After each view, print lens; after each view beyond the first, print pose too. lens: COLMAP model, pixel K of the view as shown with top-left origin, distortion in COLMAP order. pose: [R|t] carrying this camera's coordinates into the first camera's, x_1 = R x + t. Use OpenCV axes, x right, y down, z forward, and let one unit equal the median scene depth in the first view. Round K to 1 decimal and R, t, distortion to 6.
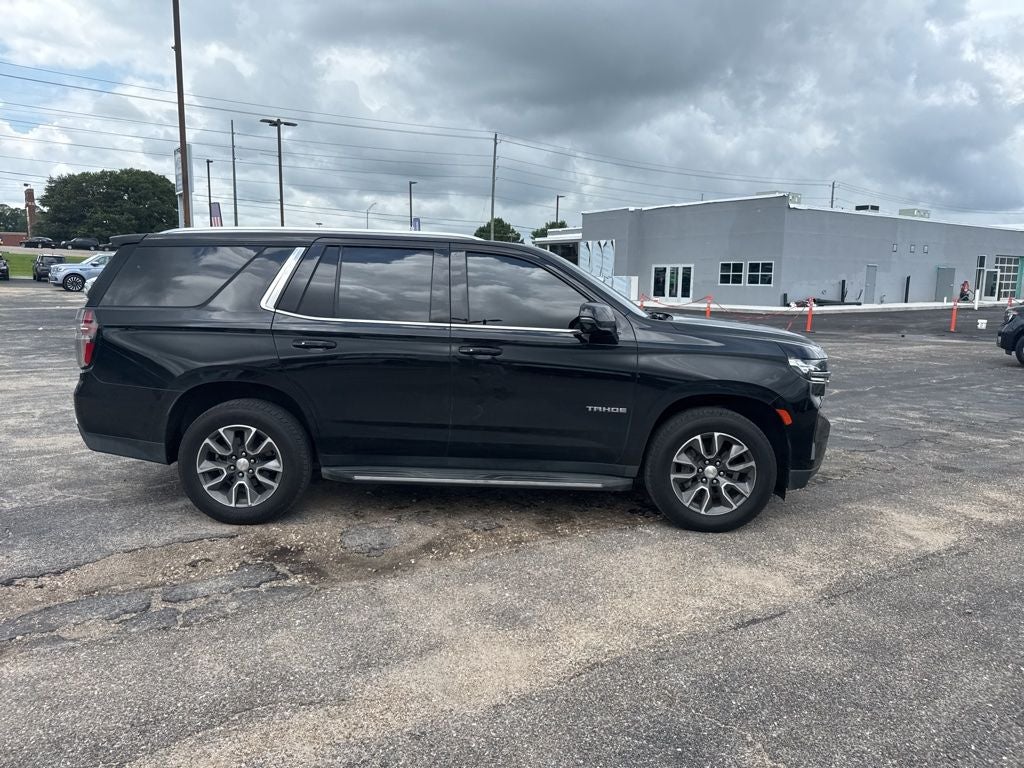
lens RADIAL K [[722.4, 0, 518.4], [0, 722.4, 372.6], [0, 0, 1]] dist [0.033439, -0.049665]
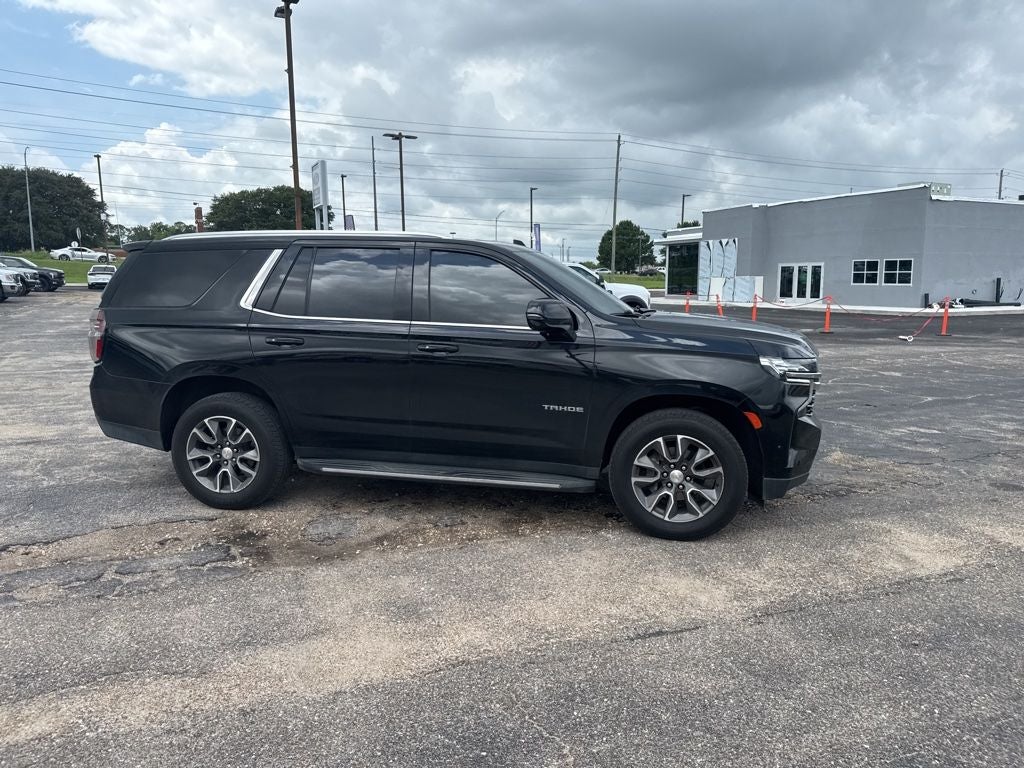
lens RADIAL K [[722.4, 0, 506.8], [0, 722.4, 377.0], [0, 0, 1]] dist [0.033439, -0.049665]
pose [[0.981046, 0.011277, -0.193445, 0.232200], [-0.011381, 0.999935, 0.000577, 0.008870], [0.193439, 0.001636, 0.981111, 0.029731]]
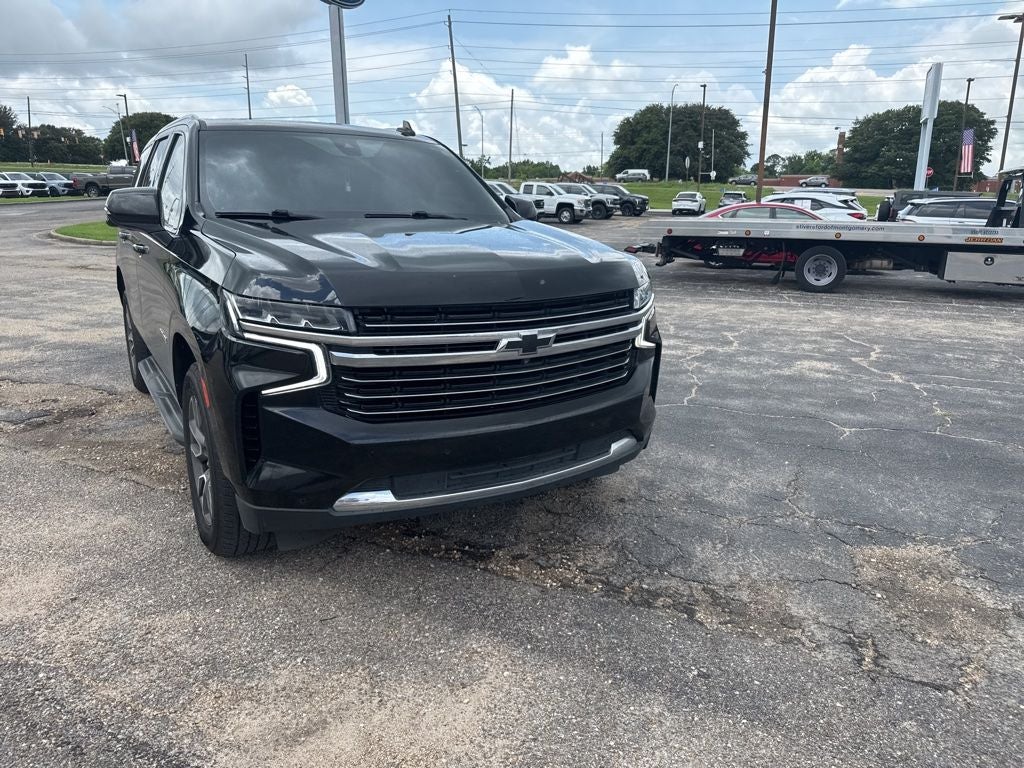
lens RADIAL K [[722.4, 0, 513.5], [0, 722.4, 385.9], [0, 0, 1]] dist [0.033439, -0.049665]
pose [[0.525746, 0.197972, -0.827284, 0.937482], [-0.117659, 0.980117, 0.159772, -0.060481], [0.842465, 0.013338, 0.538586, 0.883741]]
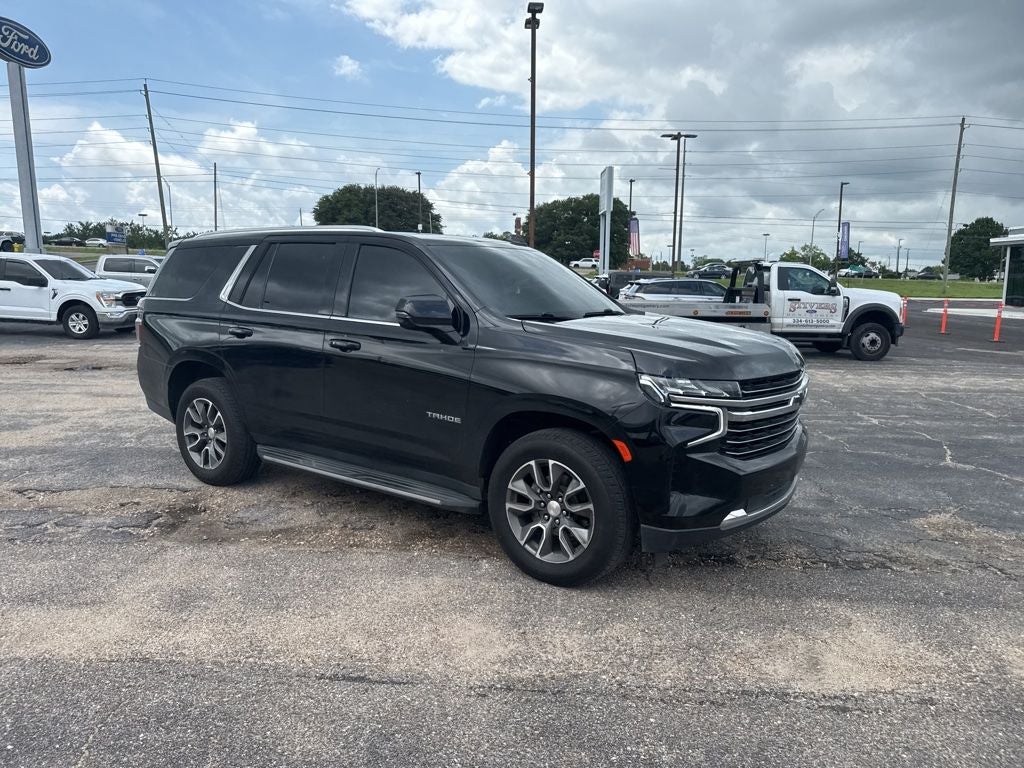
lens RADIAL K [[722.4, 0, 504.2], [0, 722.4, 386.3], [0, 0, 1]] dist [0.033439, -0.049665]
pose [[0.815151, 0.077526, -0.574037, 0.677126], [-0.077261, 0.996700, 0.024895, -0.014127], [0.574072, 0.024057, 0.818451, 0.313938]]
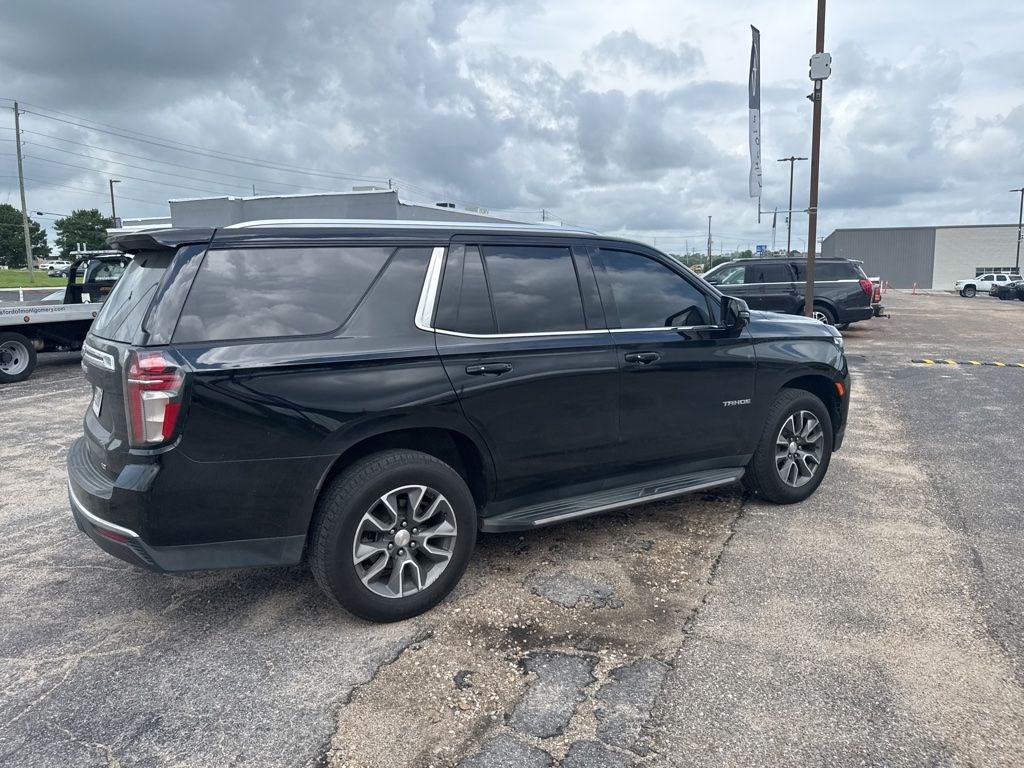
lens RADIAL K [[722.4, 0, 510.1], [0, 722.4, 368.3], [0, 0, 1]] dist [0.033439, -0.049665]
pose [[0.833343, -0.101623, 0.543334, -0.679476], [0.099437, 0.994480, 0.033491, -0.061519], [-0.543738, 0.026118, 0.838848, 0.314122]]
